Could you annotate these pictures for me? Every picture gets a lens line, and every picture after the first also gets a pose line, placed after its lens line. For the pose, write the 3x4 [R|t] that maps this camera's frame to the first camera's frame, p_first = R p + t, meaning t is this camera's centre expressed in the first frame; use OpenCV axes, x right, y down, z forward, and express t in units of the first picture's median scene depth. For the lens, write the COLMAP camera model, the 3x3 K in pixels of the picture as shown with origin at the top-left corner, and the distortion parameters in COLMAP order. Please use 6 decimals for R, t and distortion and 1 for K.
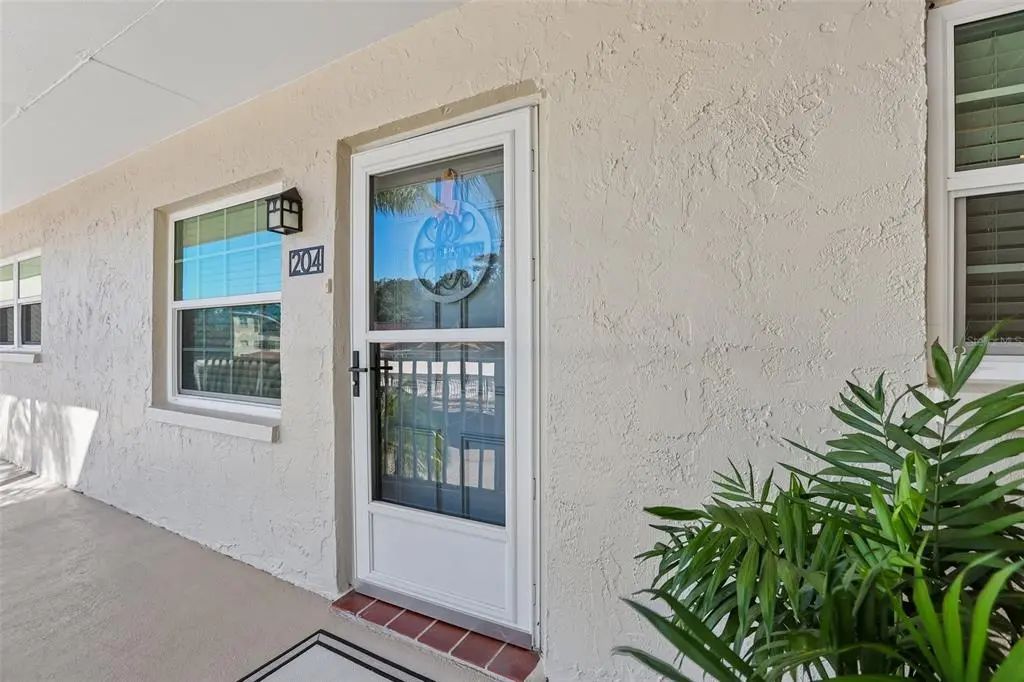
lens RADIAL K [[467.3, 0, 509.4], [0, 467.3, 342.9], [0, 0, 1]] dist [-0.055164, 0.019662]
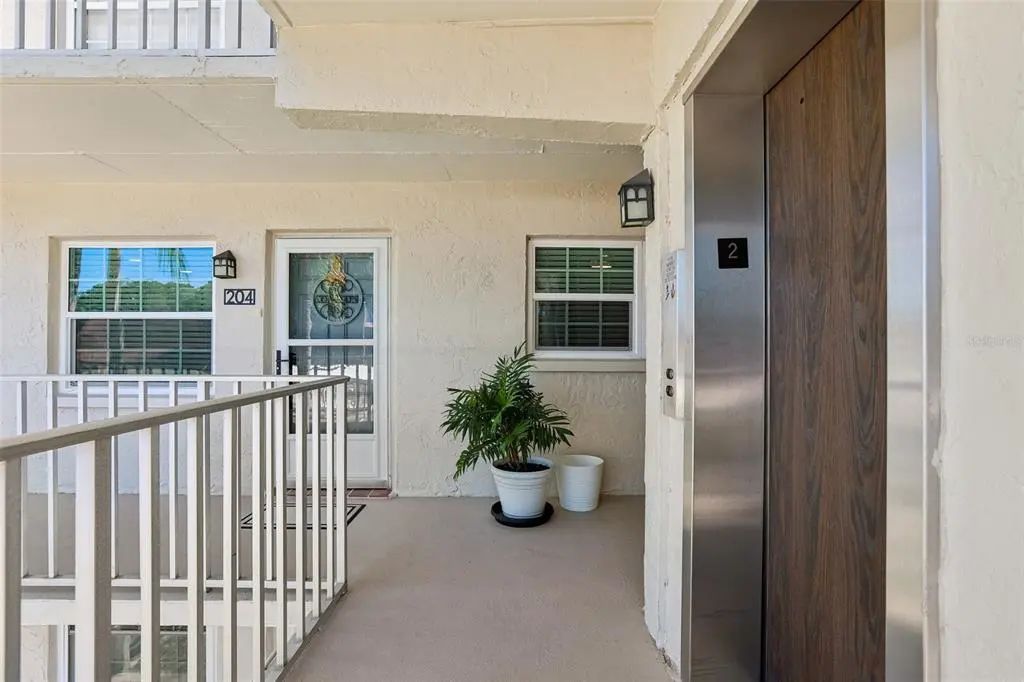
lens RADIAL K [[467.3, 0, 509.4], [0, 467.3, 342.9], [0, 0, 1]] dist [-0.055164, 0.019662]
pose [[0.872162, 0.006099, 0.489179, -0.412098], [-0.001837, 0.999956, -0.009193, 0.002750], [-0.489214, 0.007120, 0.872135, -0.941848]]
